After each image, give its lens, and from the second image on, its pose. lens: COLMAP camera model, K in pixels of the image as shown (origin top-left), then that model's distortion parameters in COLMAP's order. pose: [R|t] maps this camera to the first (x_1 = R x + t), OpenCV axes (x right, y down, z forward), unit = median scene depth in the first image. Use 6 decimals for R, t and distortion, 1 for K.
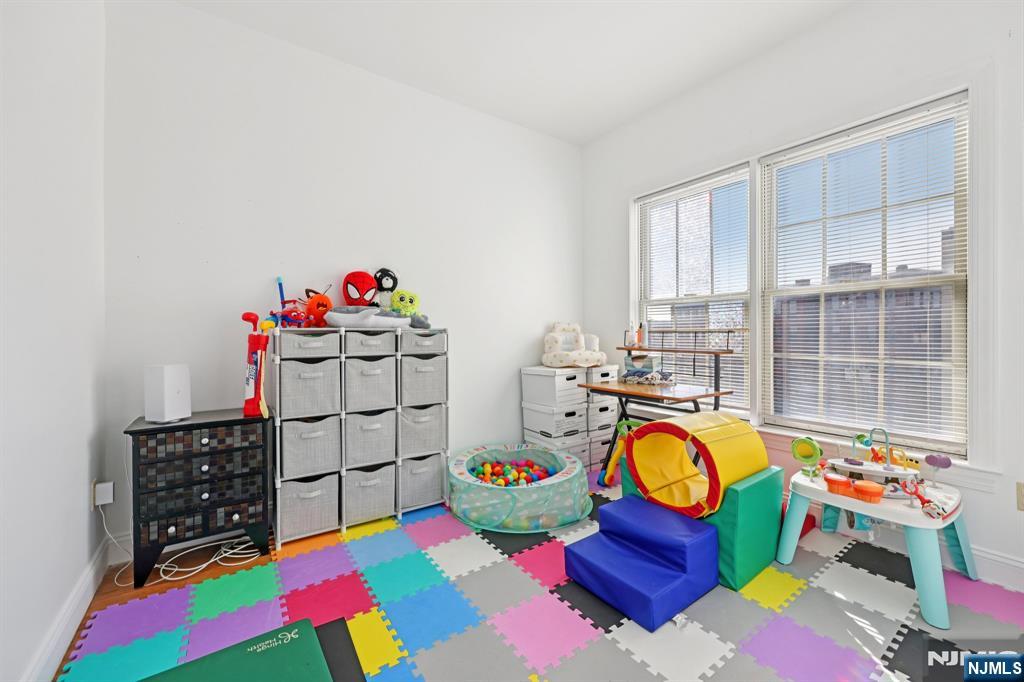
lens RADIAL K [[411.1, 0, 514.7], [0, 411.1, 335.1], [0, 0, 1]] dist [0.000245, -0.000159]
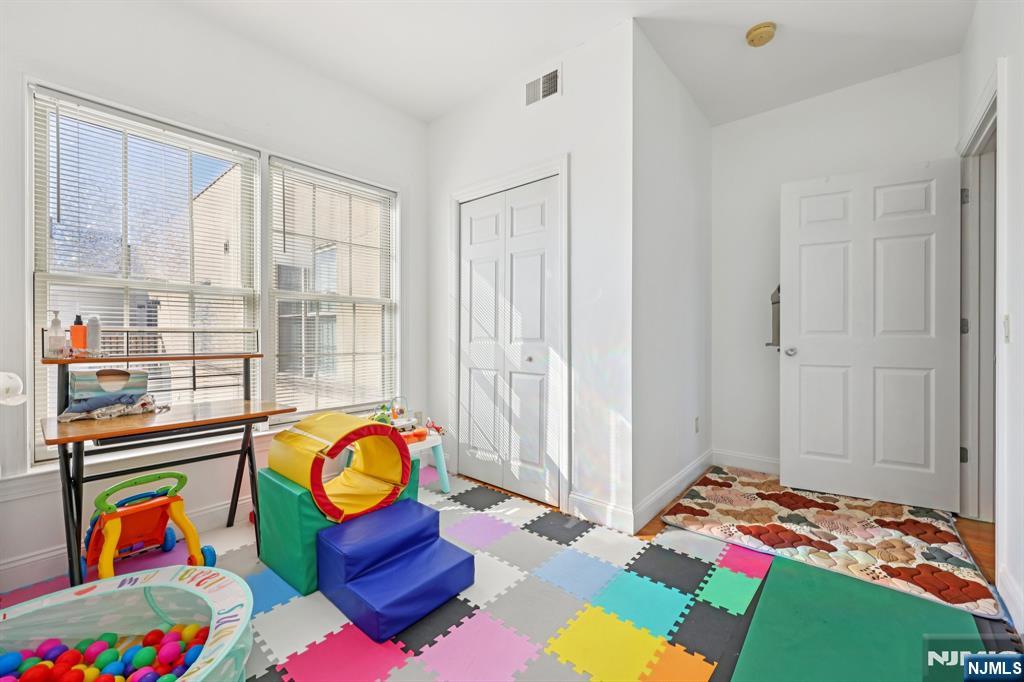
lens RADIAL K [[411.1, 0, 514.7], [0, 411.1, 335.1], [0, 0, 1]] dist [0.000245, -0.000159]
pose [[-0.246512, 0.003731, 0.969133, -0.602731], [0.008904, 0.999959, -0.001585, 0.005783], [-0.969099, 0.008238, -0.246535, 0.829363]]
